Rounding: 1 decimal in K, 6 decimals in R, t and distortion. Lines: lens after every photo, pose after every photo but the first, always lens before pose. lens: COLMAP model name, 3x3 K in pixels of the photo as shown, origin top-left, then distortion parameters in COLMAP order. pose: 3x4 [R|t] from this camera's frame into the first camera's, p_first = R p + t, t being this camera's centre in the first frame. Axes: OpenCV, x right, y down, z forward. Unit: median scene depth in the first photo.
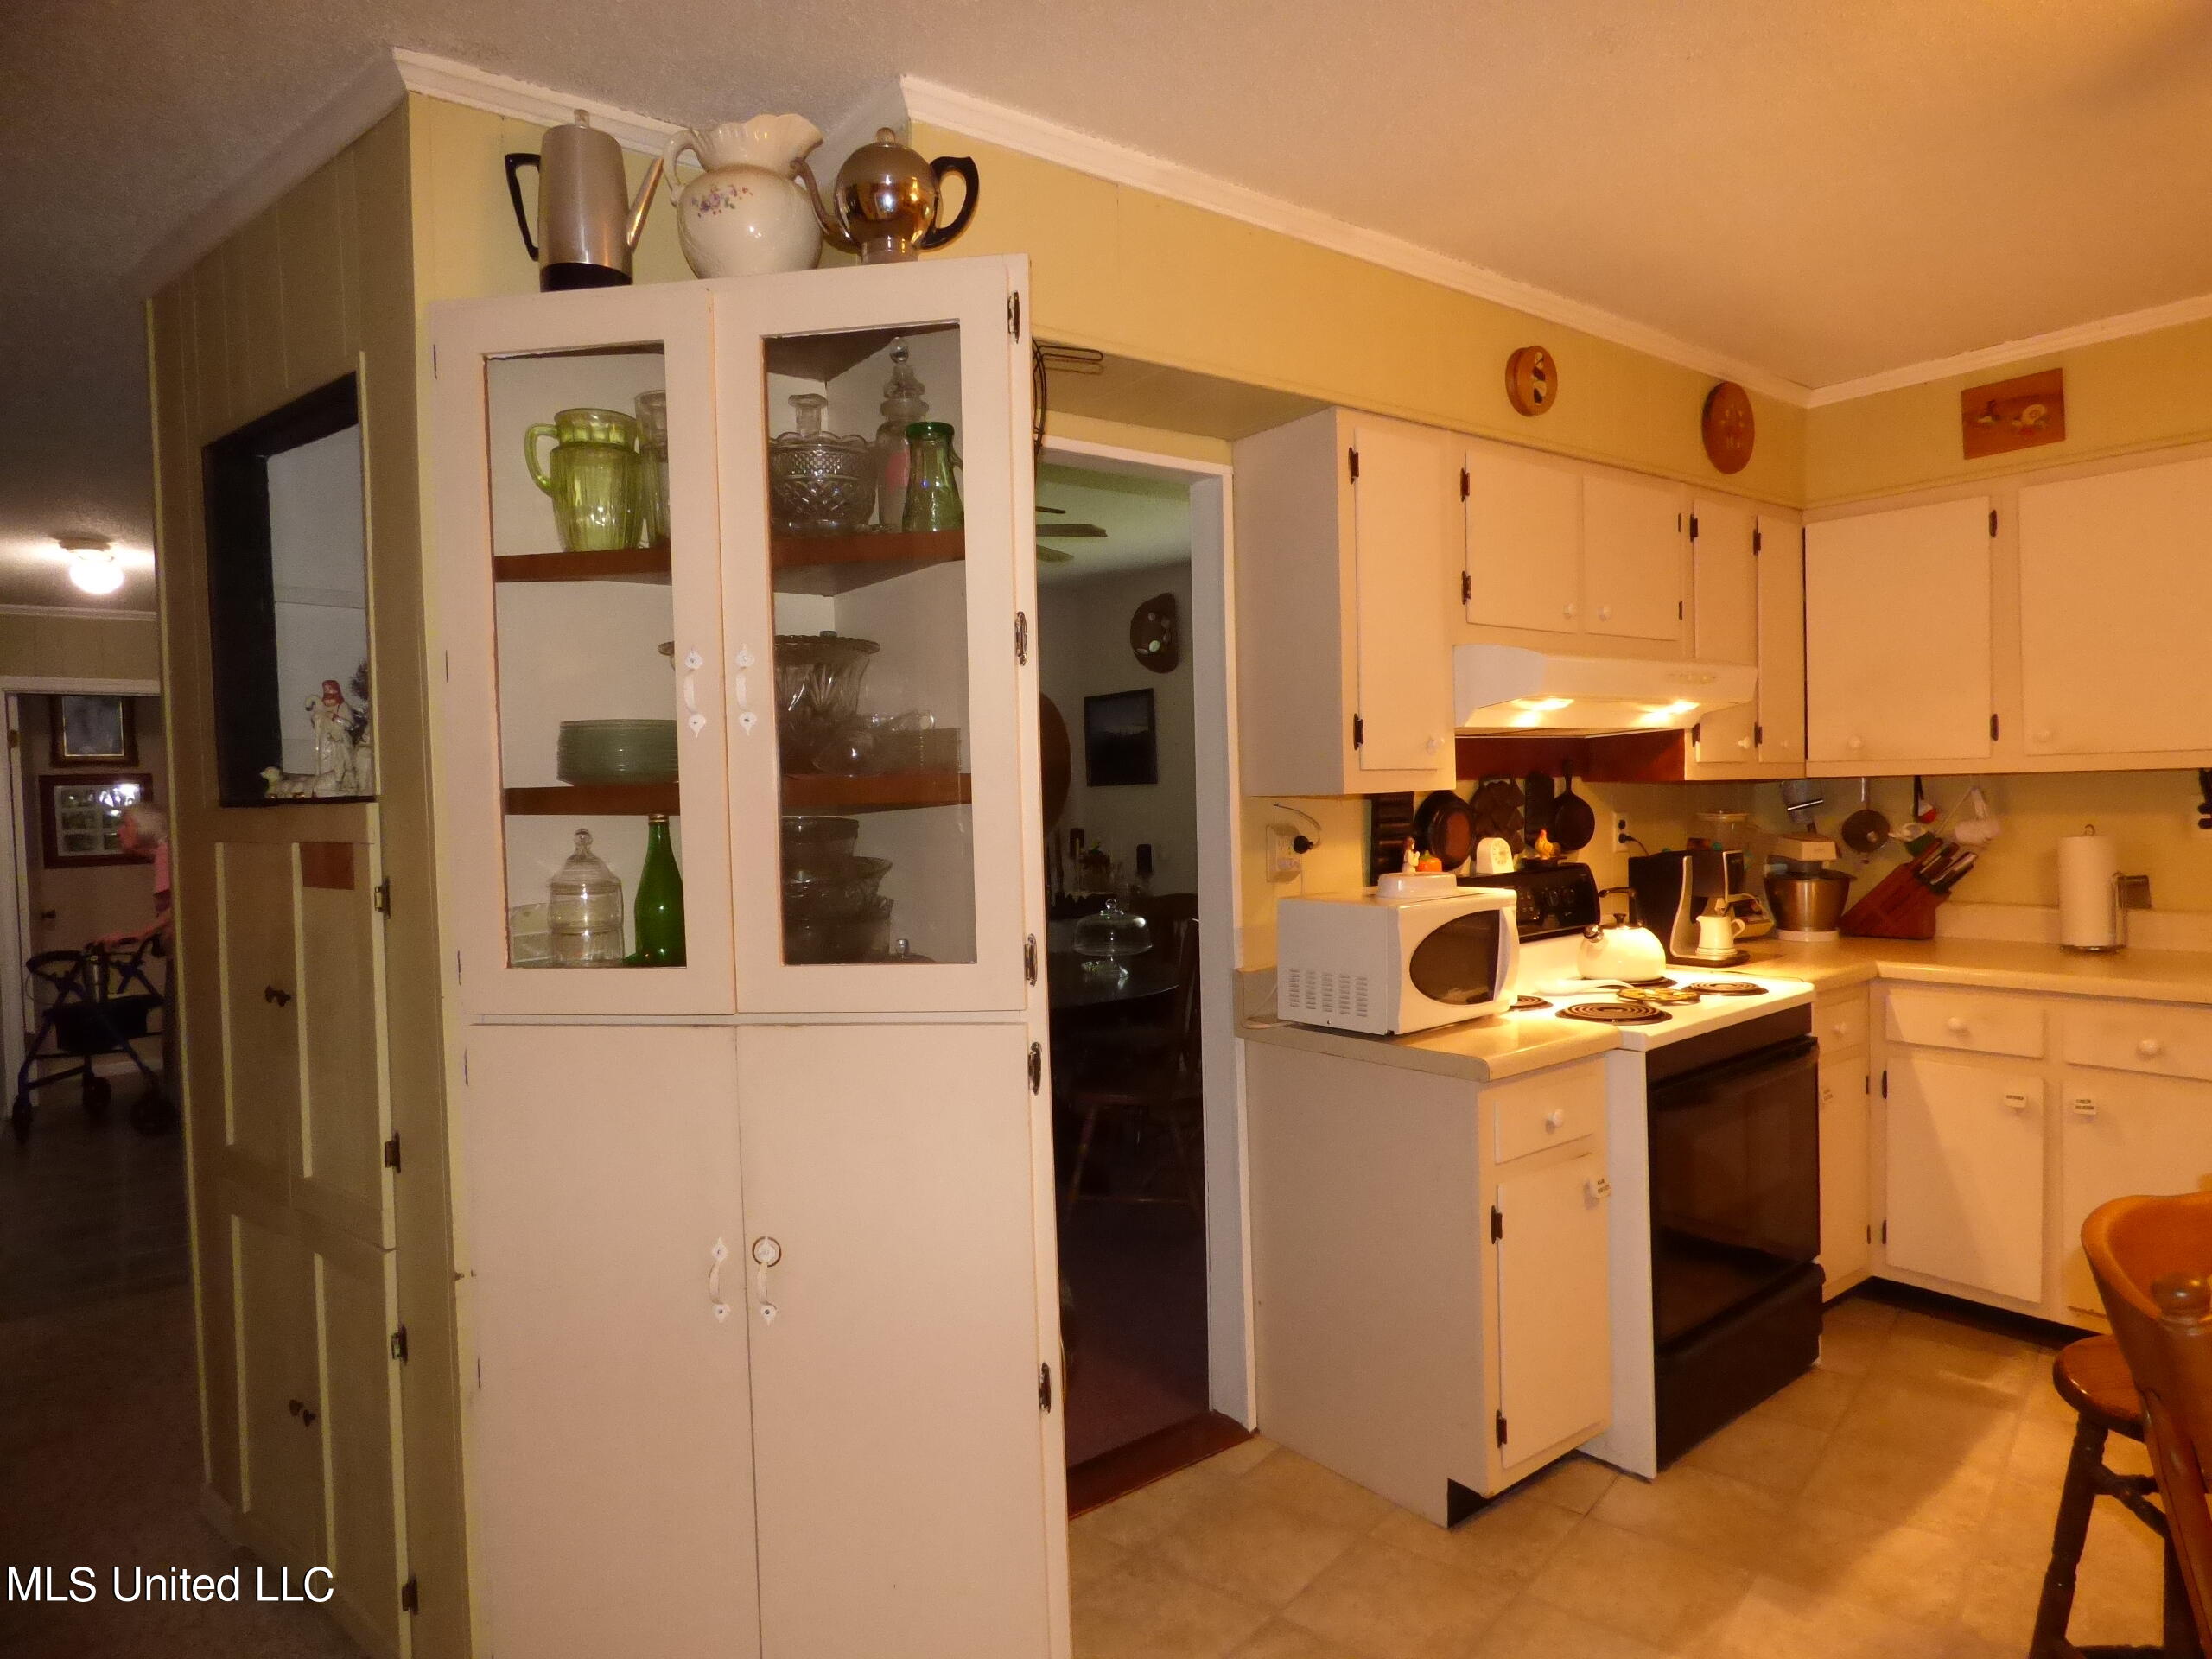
lens RADIAL K [[1339.0, 0, 1106.0], [0, 1339.0, 829.5], [0, 0, 1]] dist [-0.002821, -0.001696]
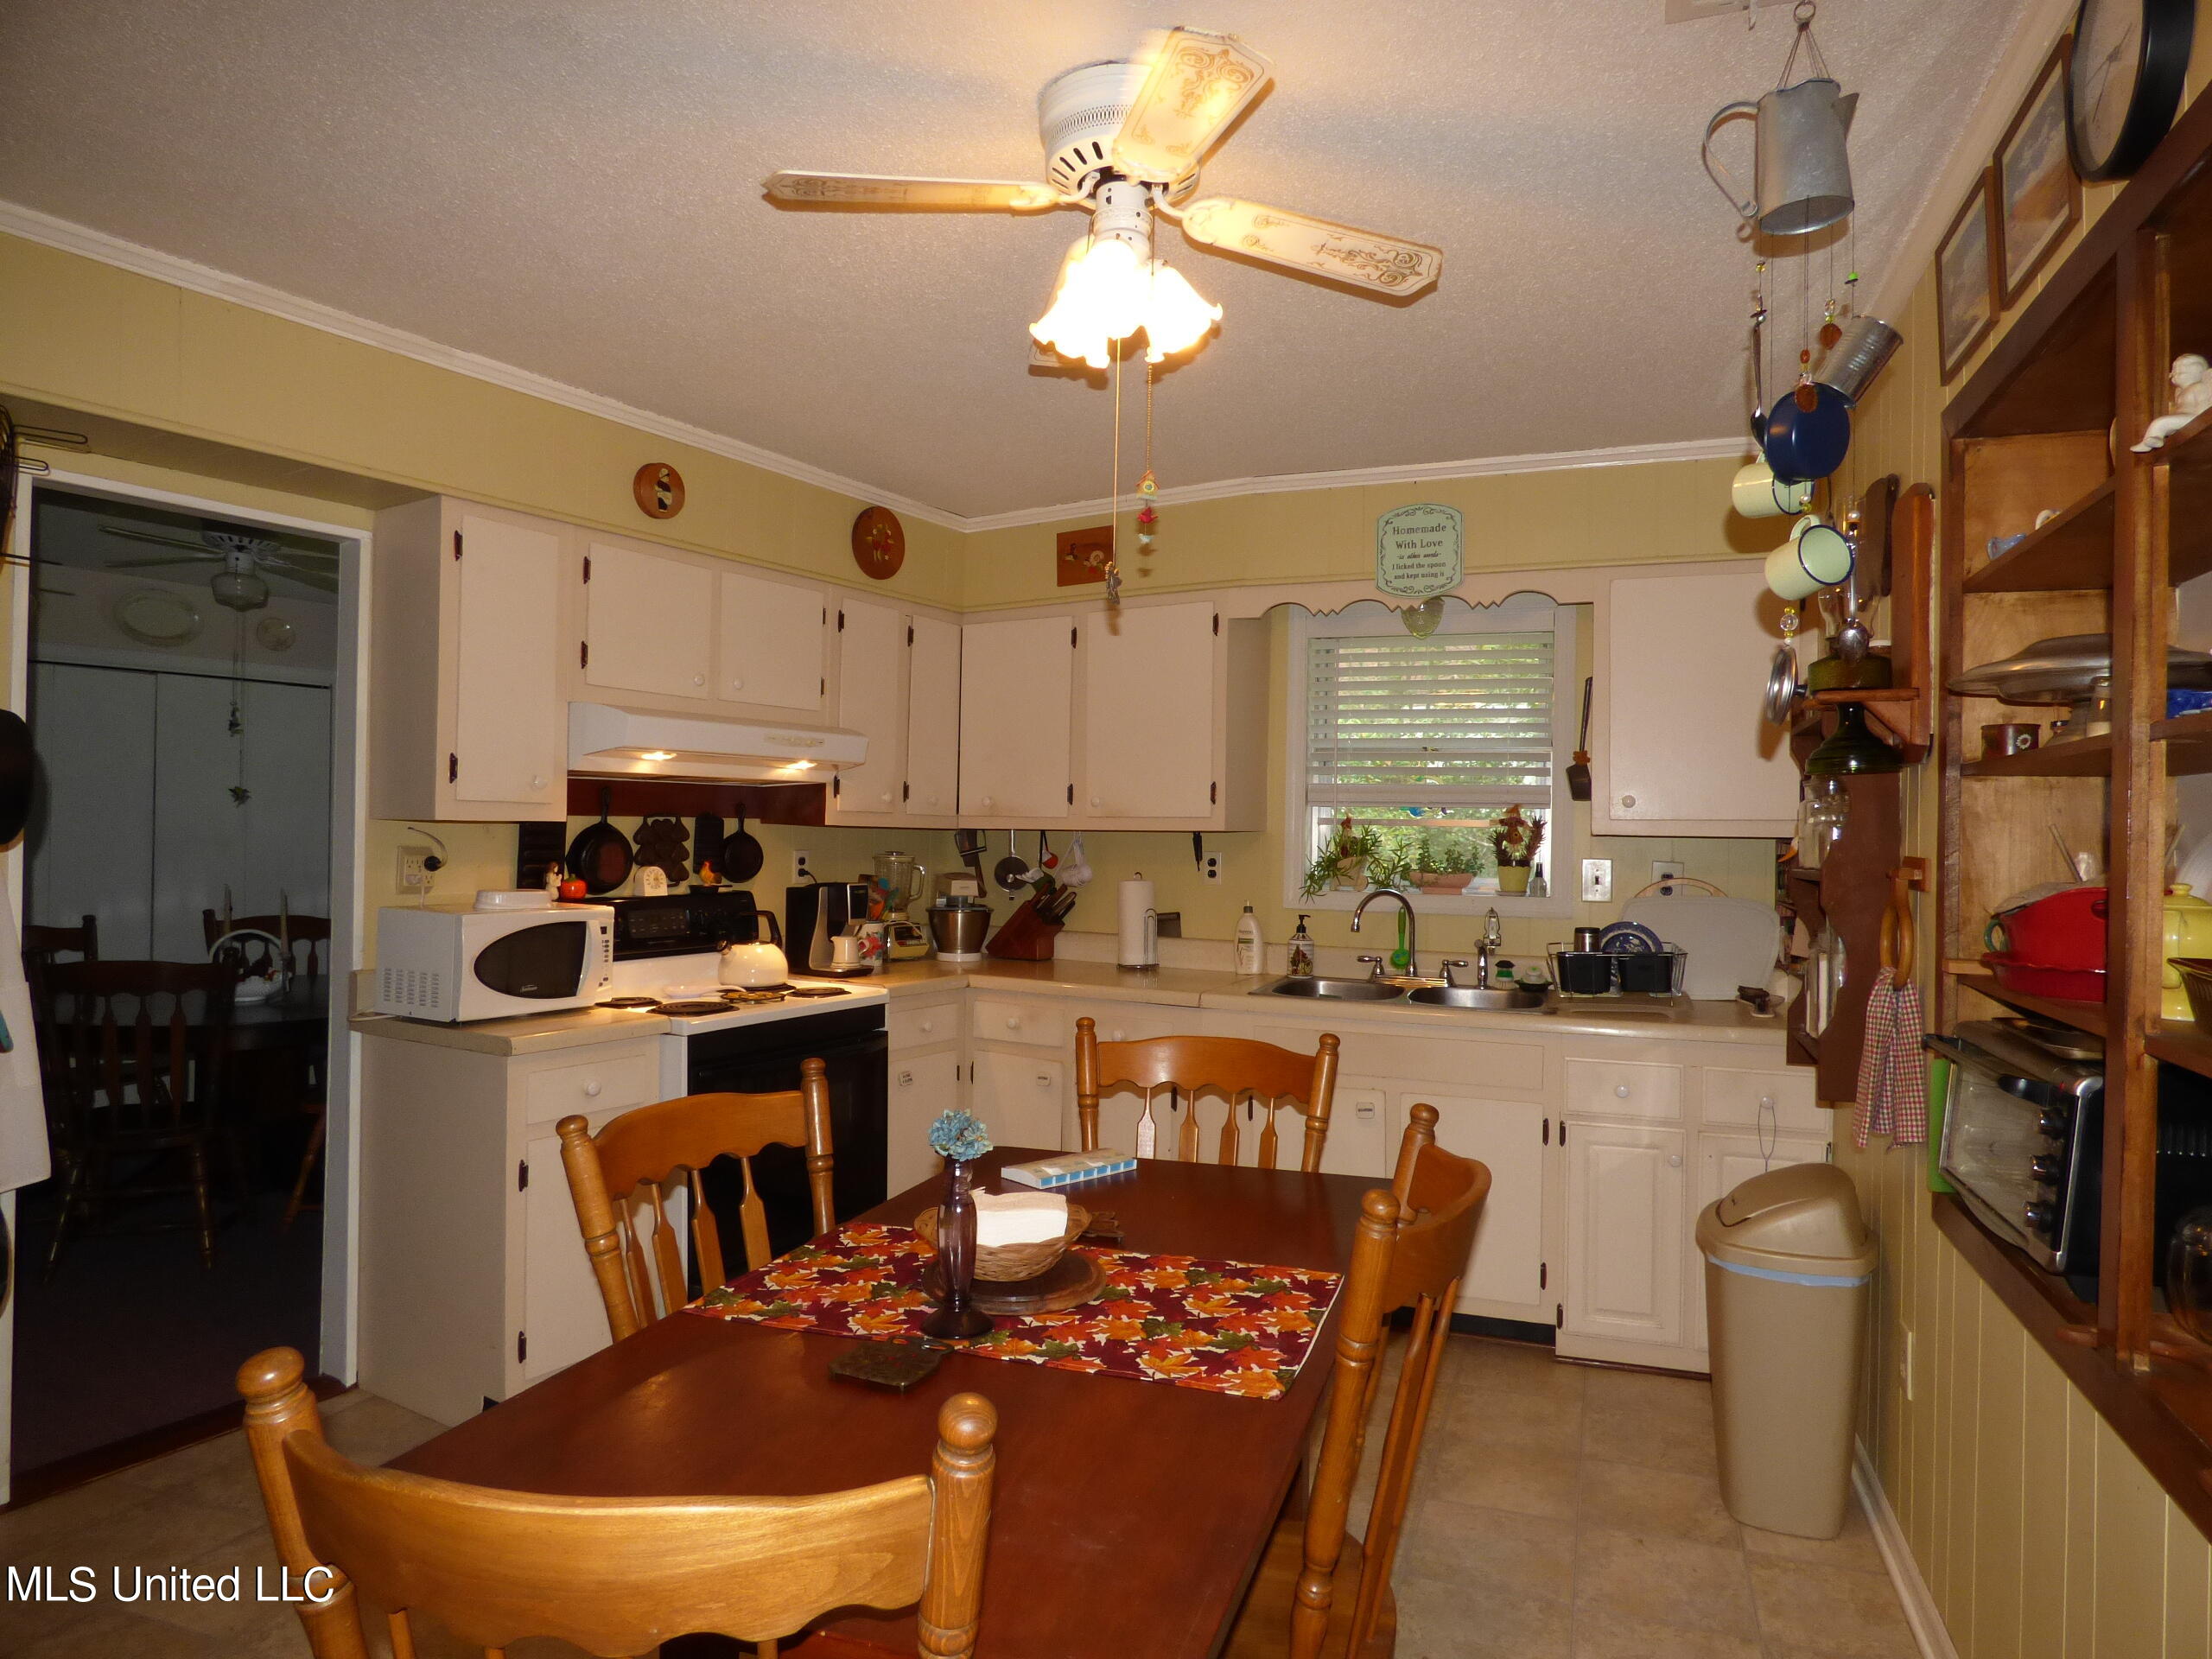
lens RADIAL K [[1373.3, 0, 1106.0], [0, 1373.3, 829.5], [0, 0, 1]] dist [0.035812, 0.000615]
pose [[0.953857, 0.042590, 0.297225, 0.316392], [-0.031939, 0.998665, -0.040601, 0.010761], [-0.298558, 0.029234, 0.953944, -0.289357]]
